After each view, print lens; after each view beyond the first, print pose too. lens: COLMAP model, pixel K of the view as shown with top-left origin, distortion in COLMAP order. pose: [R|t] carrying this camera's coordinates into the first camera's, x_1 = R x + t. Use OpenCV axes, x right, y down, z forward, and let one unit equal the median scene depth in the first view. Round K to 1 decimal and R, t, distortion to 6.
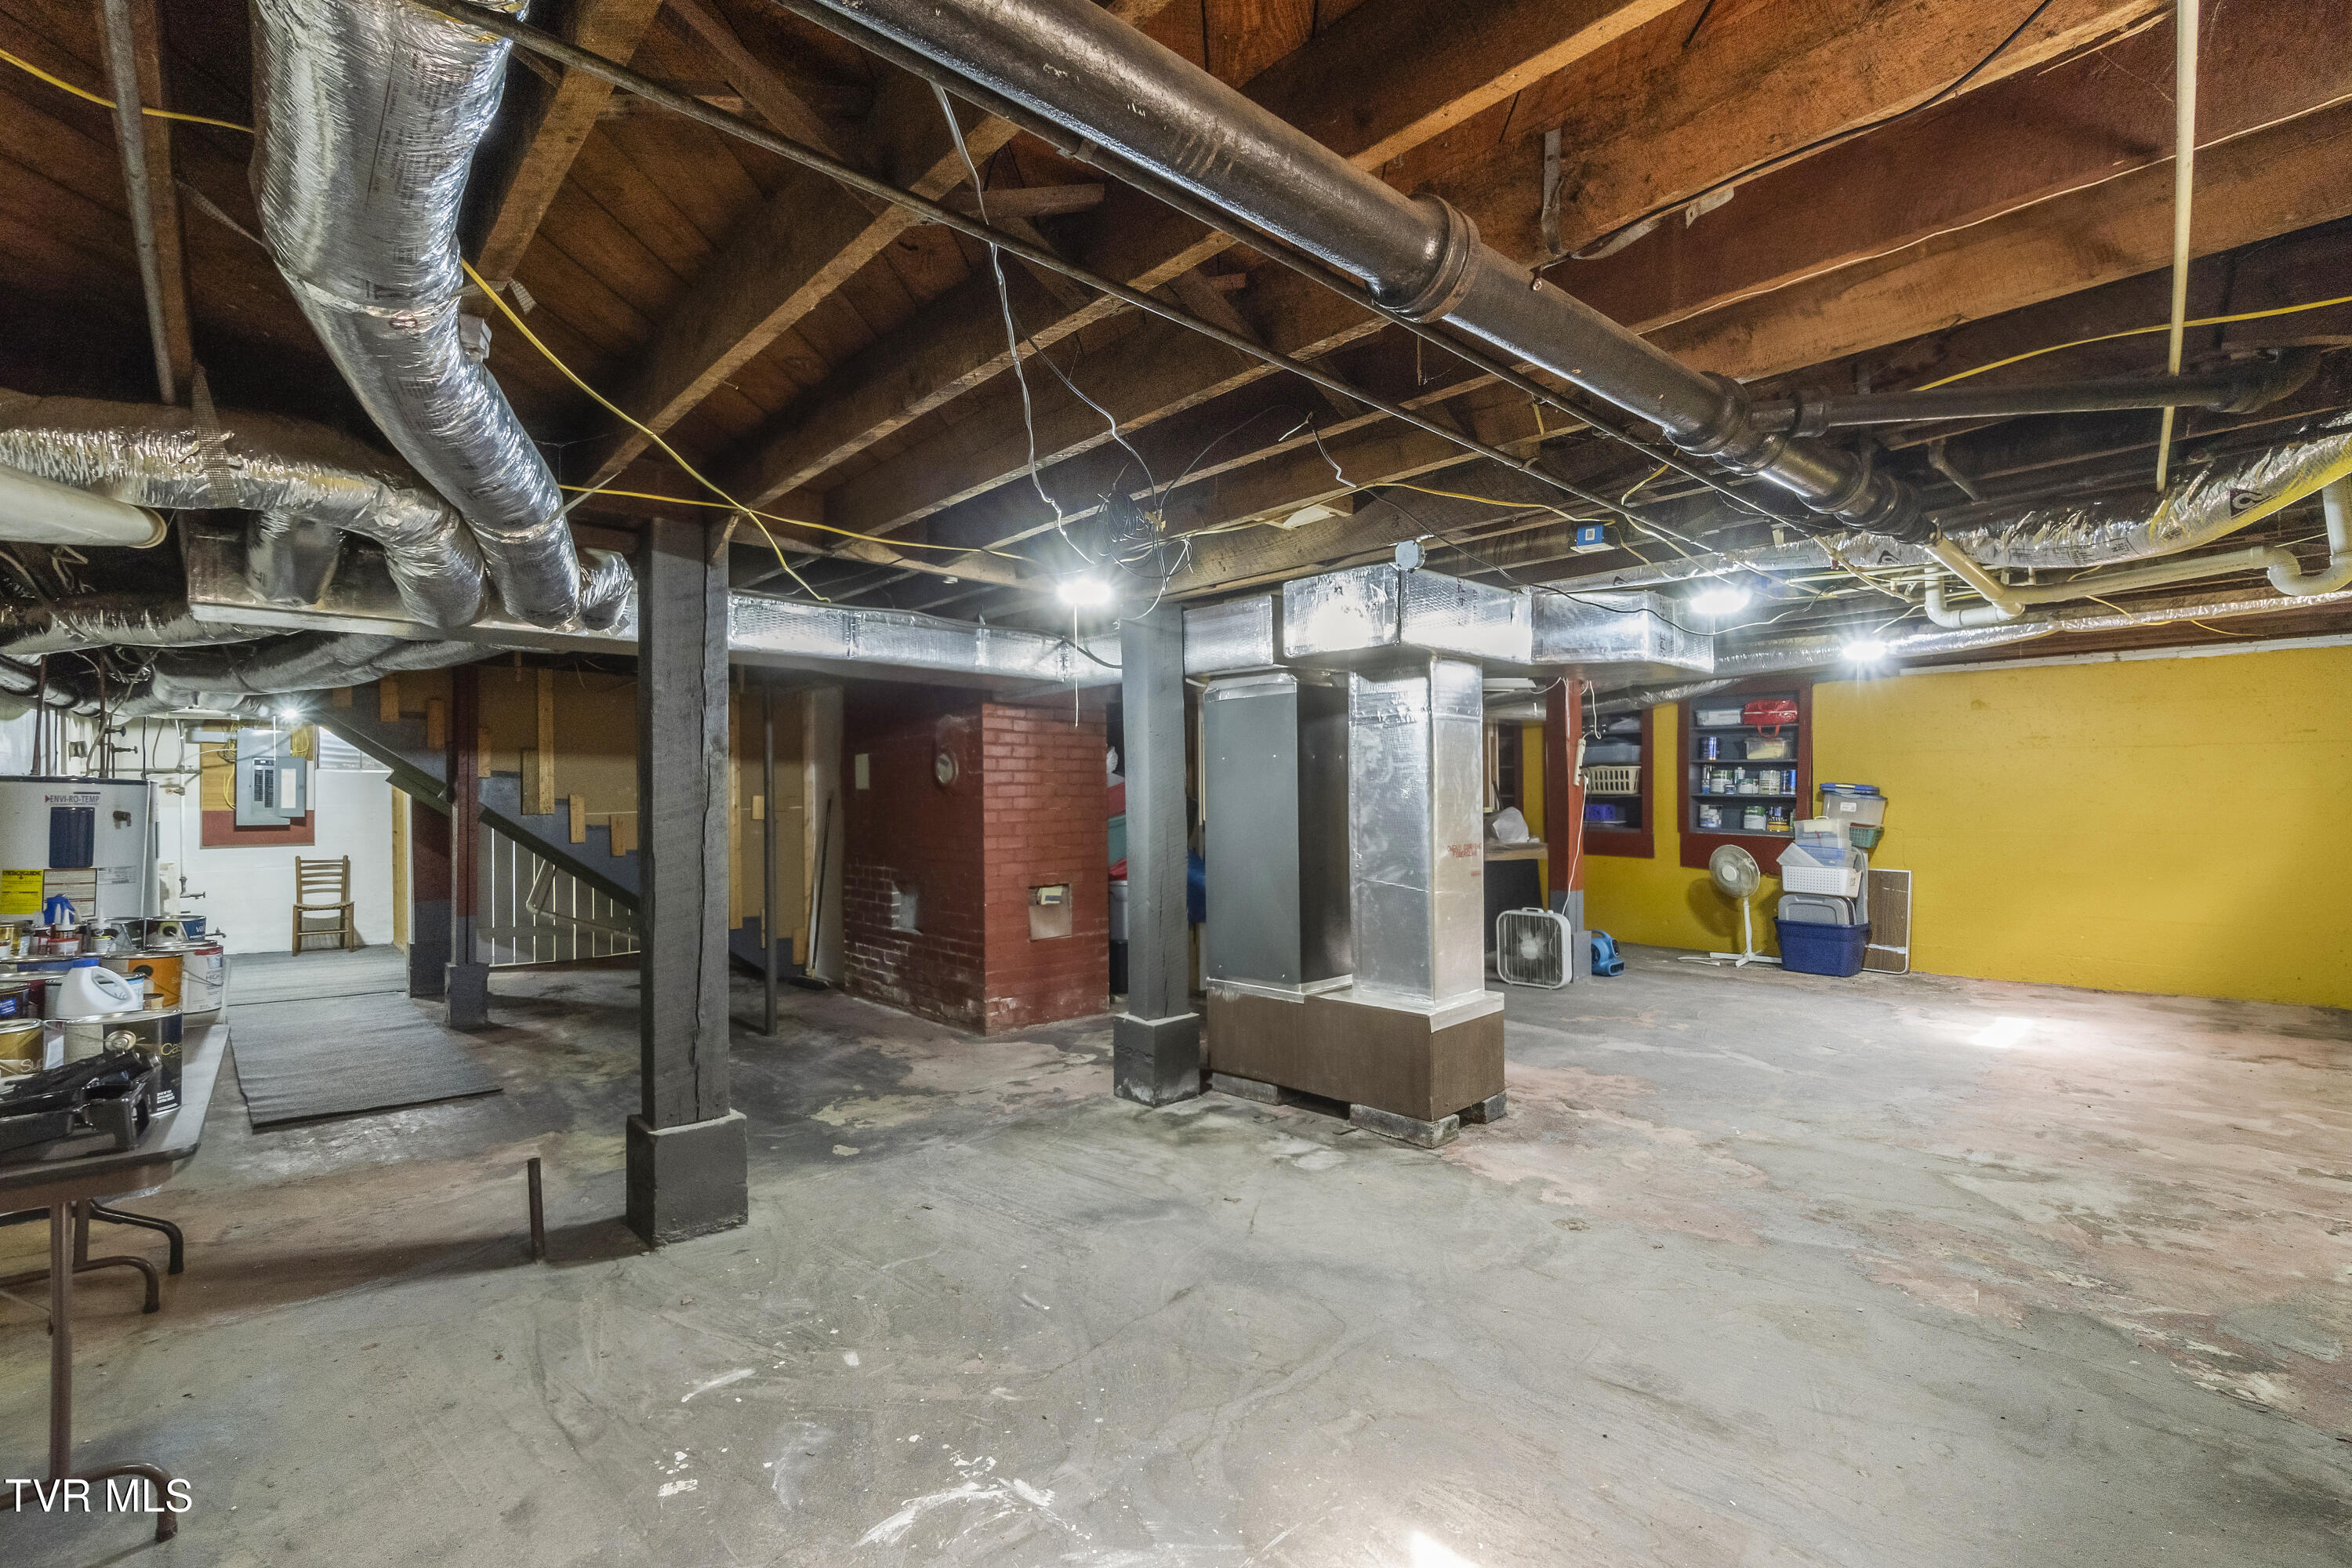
lens RADIAL K [[1011.5, 0, 1176.0], [0, 1011.5, 784.0], [0, 0, 1]] dist [-0.001228, -0.000179]
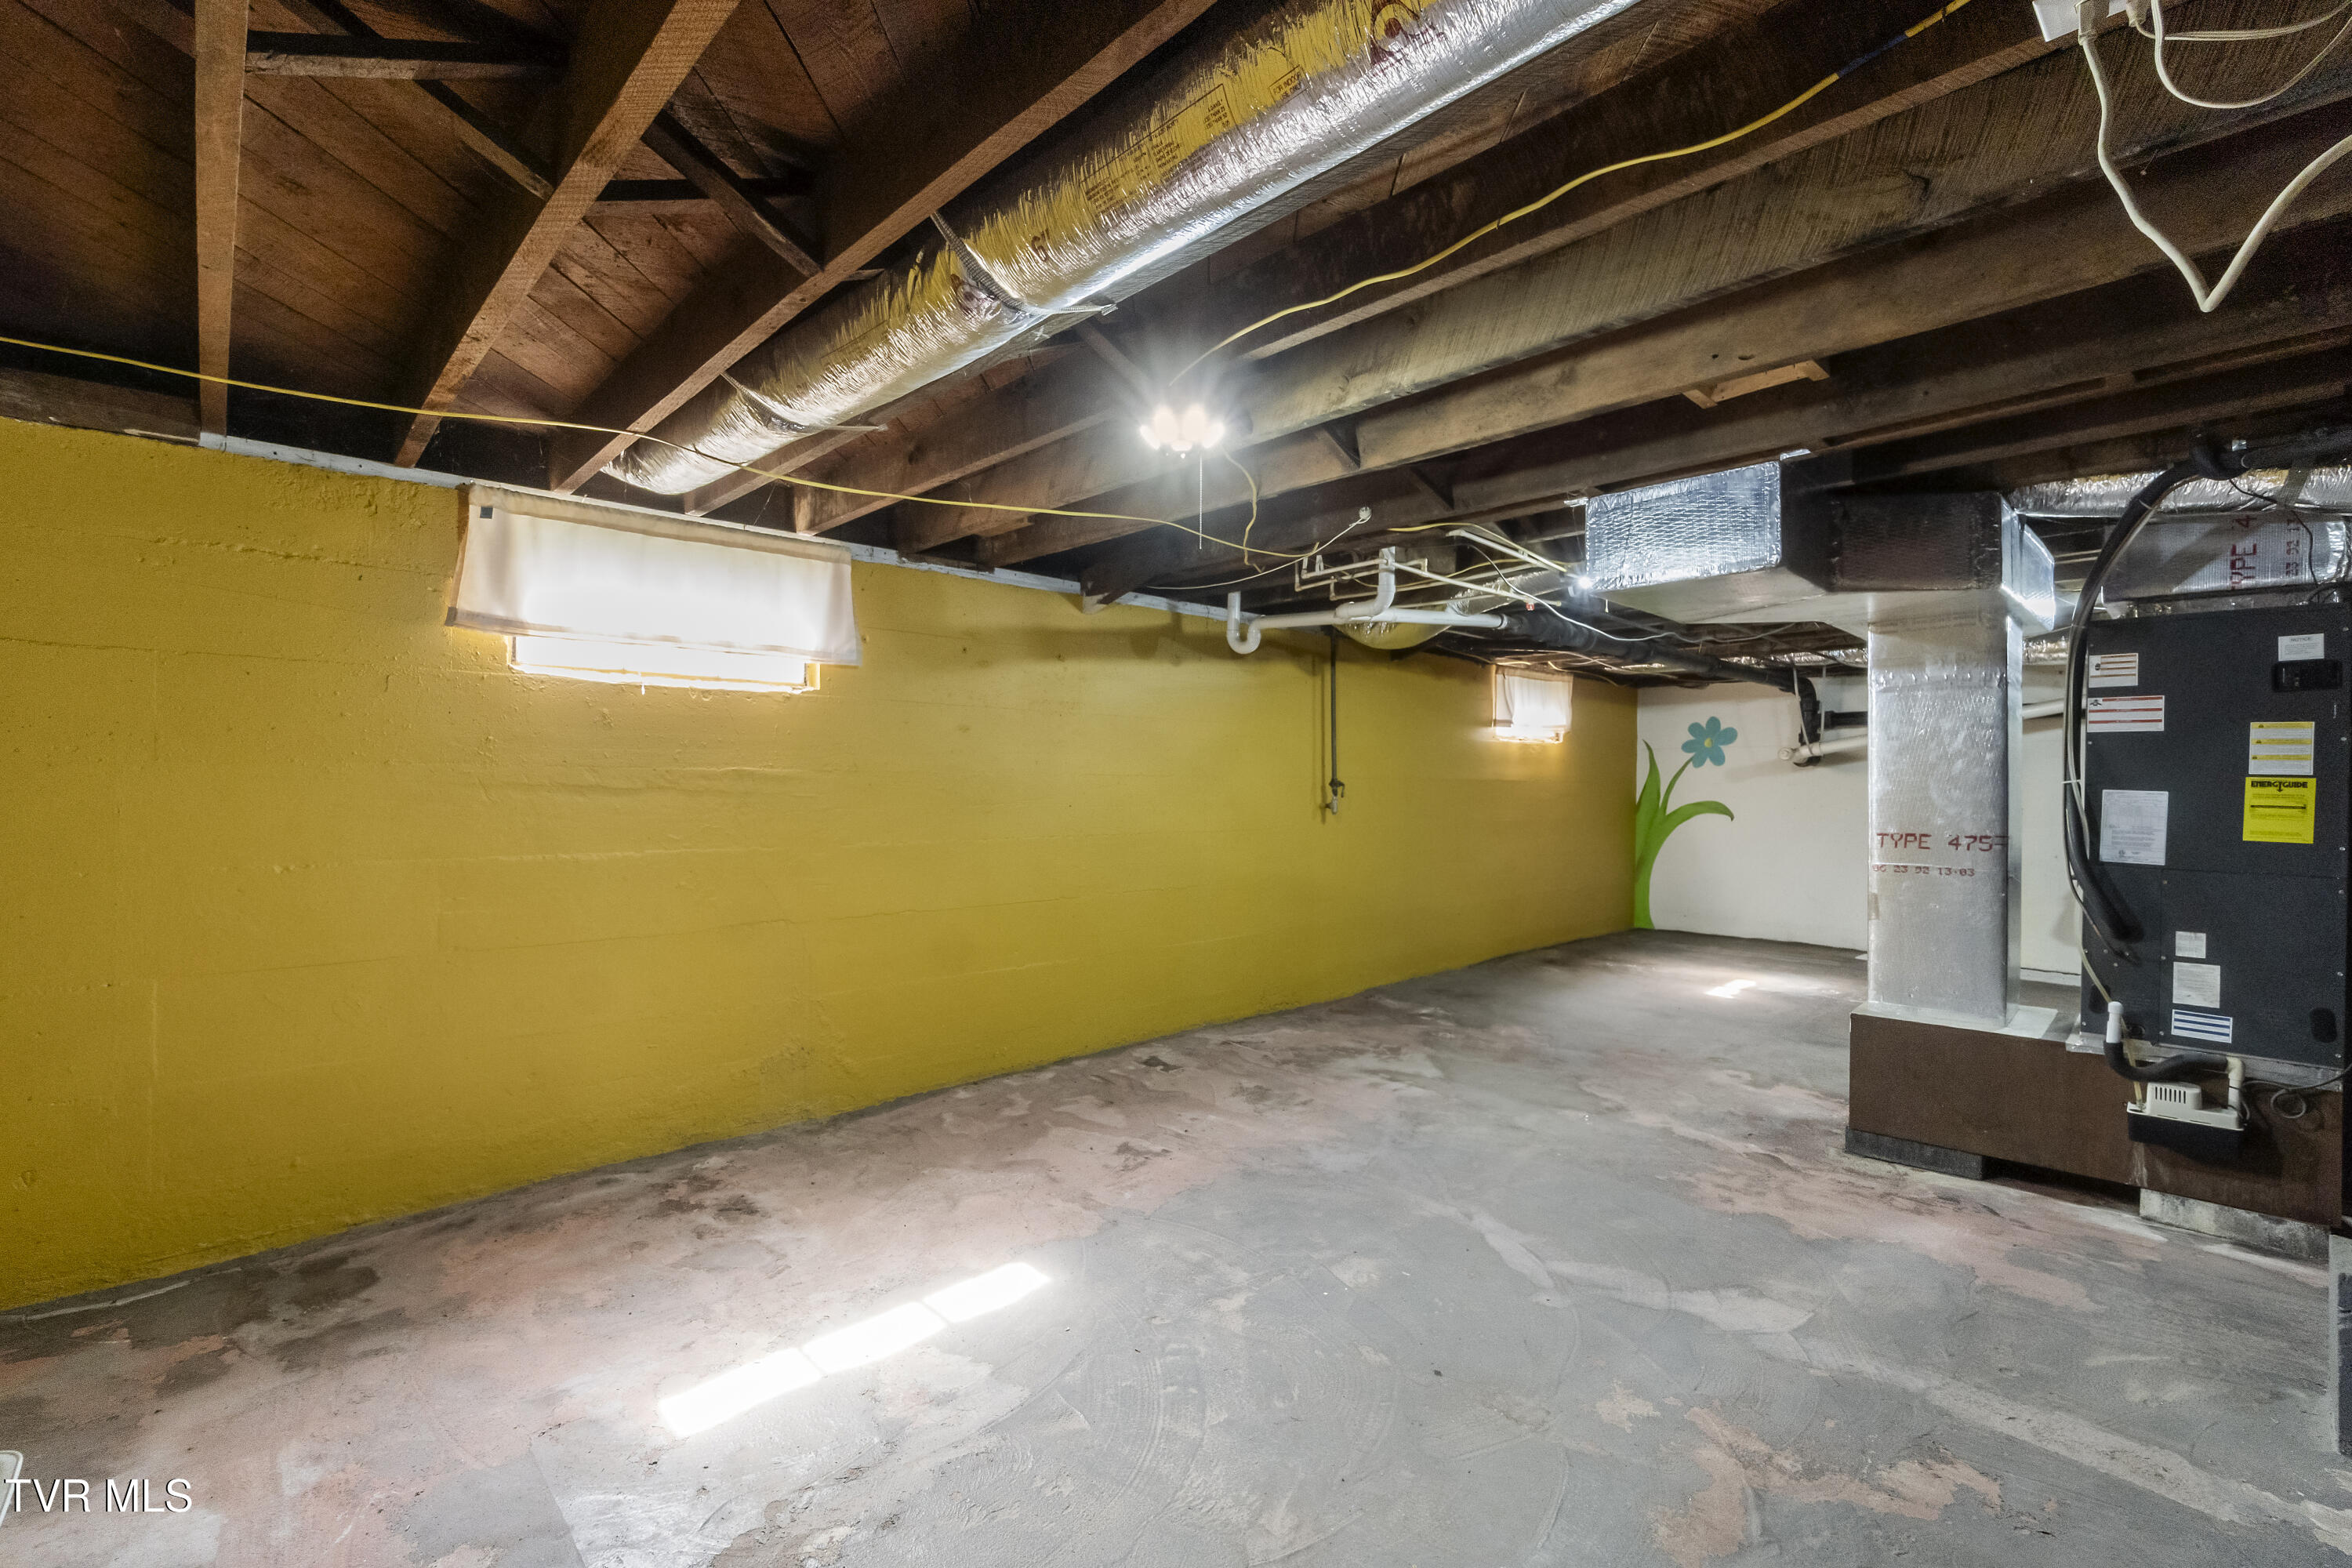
lens RADIAL K [[1011.5, 0, 1176.0], [0, 1011.5, 784.0], [0, 0, 1]] dist [-0.001228, -0.000179]
pose [[-0.999934, 0.008376, -0.007817, 0.893901], [0.008427, 0.999944, -0.006442, 0.016940], [0.007762, -0.006508, -0.999949, 1.847083]]
